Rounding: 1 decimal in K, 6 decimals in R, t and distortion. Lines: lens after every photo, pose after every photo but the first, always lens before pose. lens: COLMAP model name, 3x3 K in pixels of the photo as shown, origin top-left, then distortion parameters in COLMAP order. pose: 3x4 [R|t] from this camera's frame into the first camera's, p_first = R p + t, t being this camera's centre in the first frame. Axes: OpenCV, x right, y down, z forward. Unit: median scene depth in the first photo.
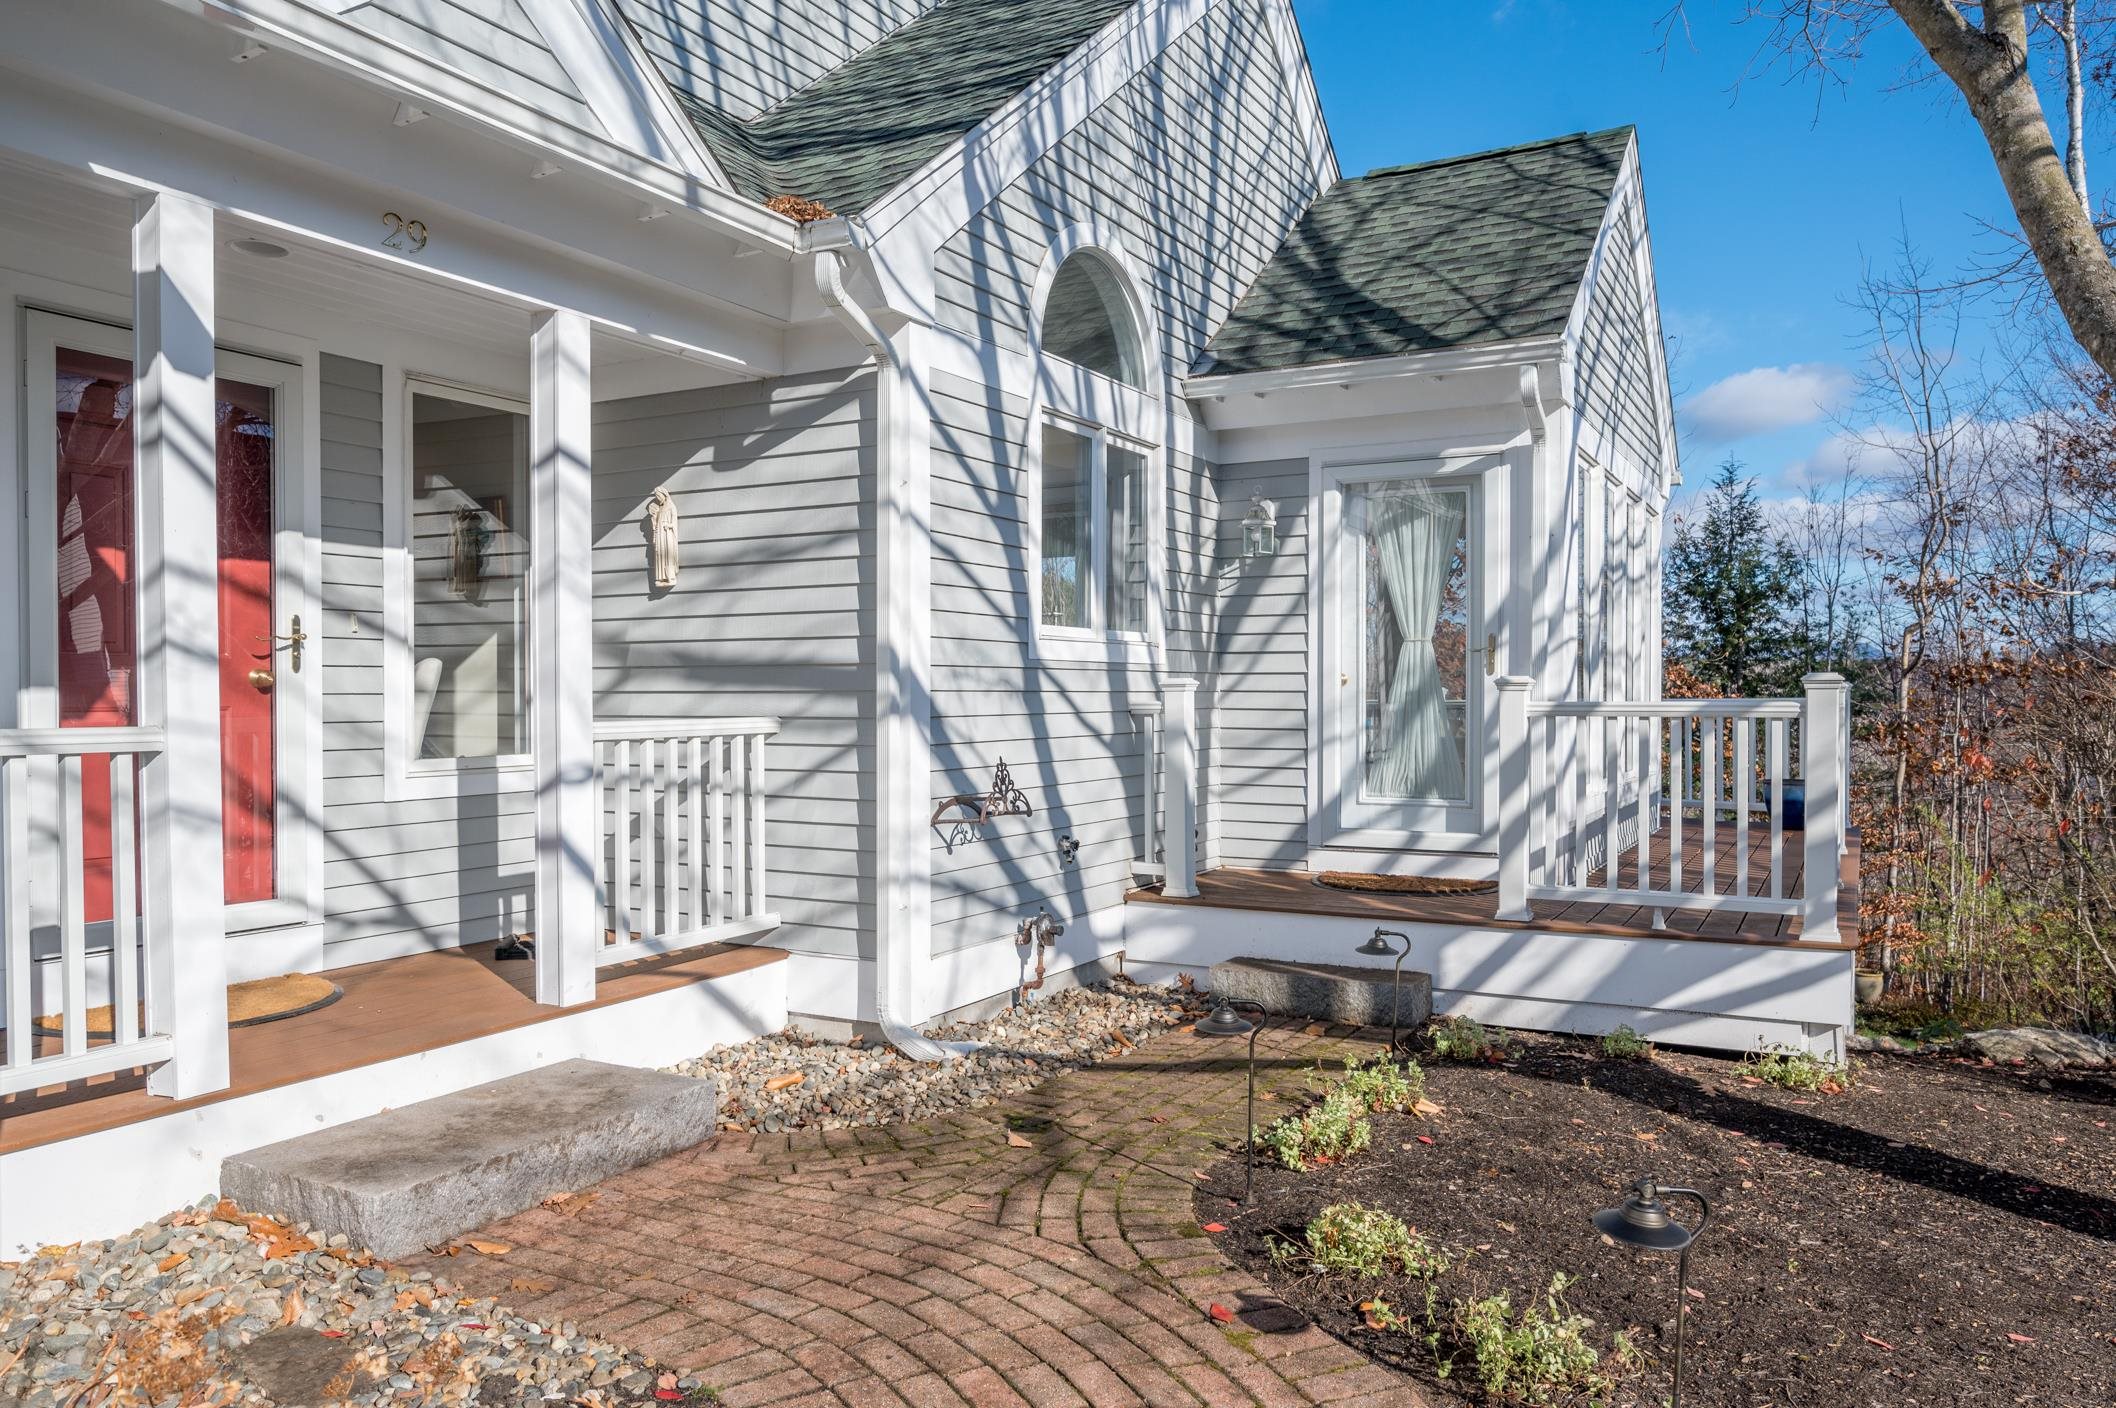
lens RADIAL K [[1554.3, 0, 1058.0], [0, 1554.3, 704.0], [0, 0, 1]] dist [0.026567, -0.000246]
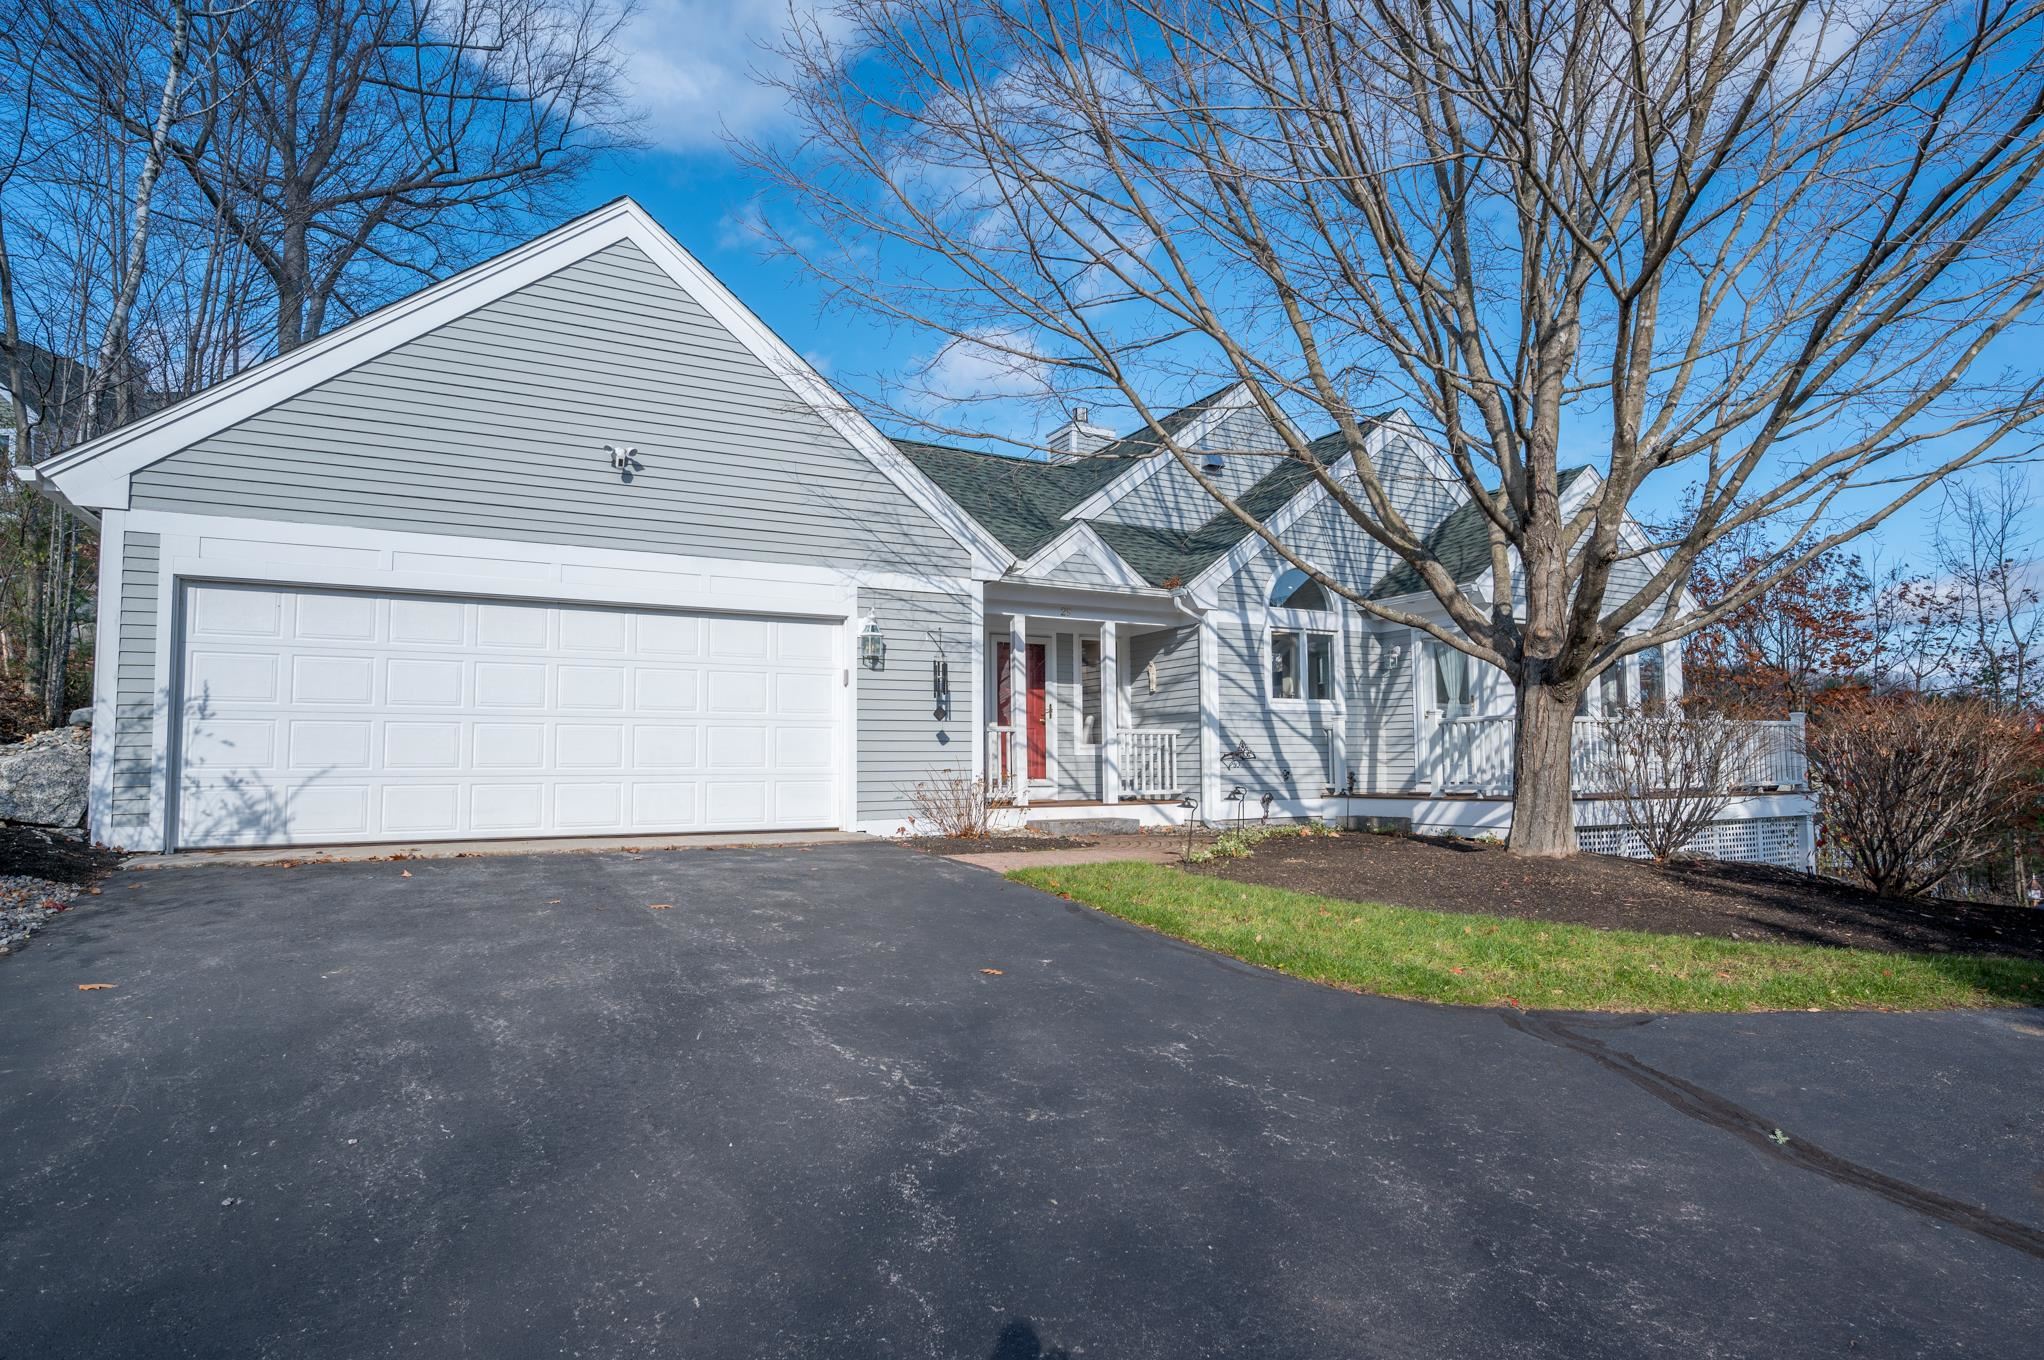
lens RADIAL K [[1239.3, 0, 1022.0], [0, 1239.3, 680.0], [0, 0, 1]] dist [-0.000244, 0.000001]
pose [[0.851911, -0.048148, -0.521468, 0.874563], [0.006337, 0.996639, -0.081670, 0.112058], [0.523648, 0.066271, 0.849353, -1.356889]]
